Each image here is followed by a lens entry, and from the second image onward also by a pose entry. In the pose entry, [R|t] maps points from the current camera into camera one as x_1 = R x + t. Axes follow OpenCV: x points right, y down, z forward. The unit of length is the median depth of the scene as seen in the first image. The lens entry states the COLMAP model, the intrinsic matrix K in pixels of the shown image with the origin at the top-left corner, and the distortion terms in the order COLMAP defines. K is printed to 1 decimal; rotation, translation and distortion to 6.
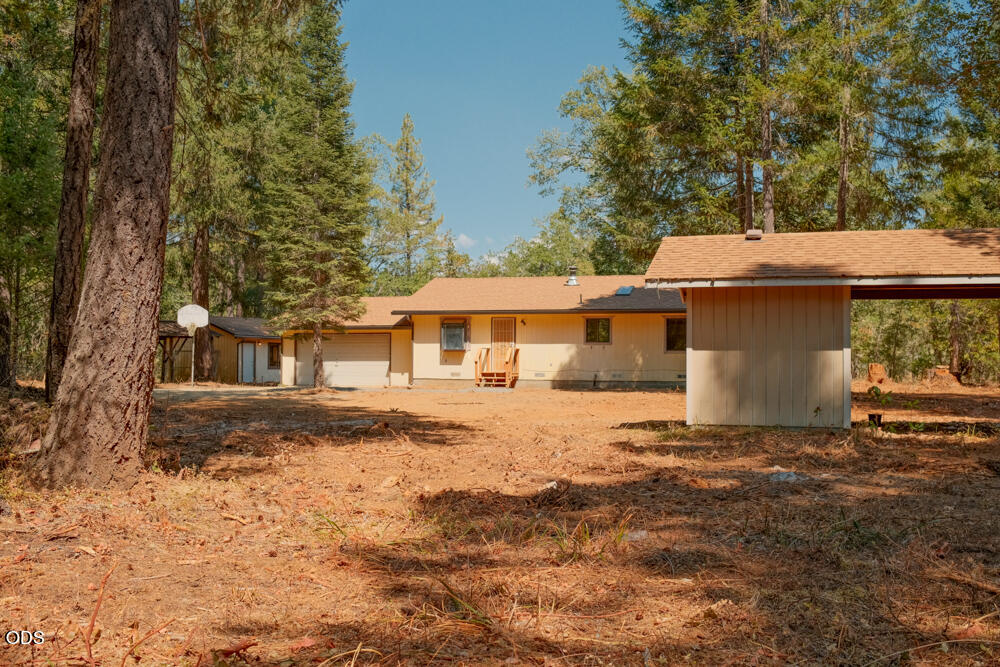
lens RADIAL K [[1112.8, 0, 500.1], [0, 1112.8, 336.5], [0, 0, 1]] dist [-0.006721, 0.000000]
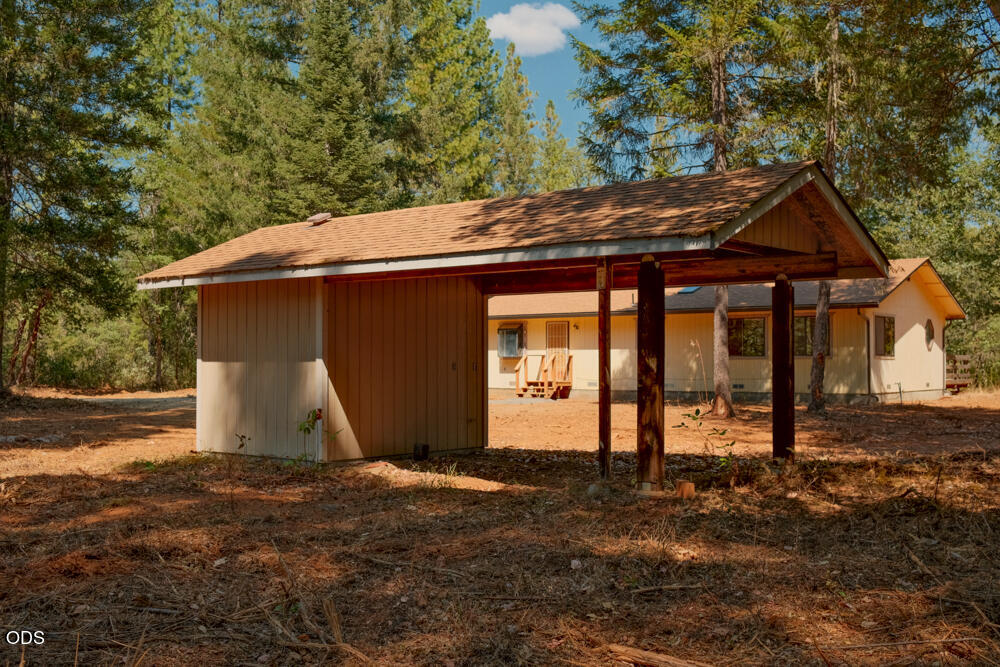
lens RADIAL K [[1112.8, 0, 500.0], [0, 1112.8, 332.6], [0, 0, 1]] dist [-0.006721, 0.000000]
pose [[0.922599, -0.015588, -0.385444, 0.318073], [0.012682, 0.999869, -0.010080, 0.000822], [0.385551, 0.004411, 0.922676, 0.141544]]
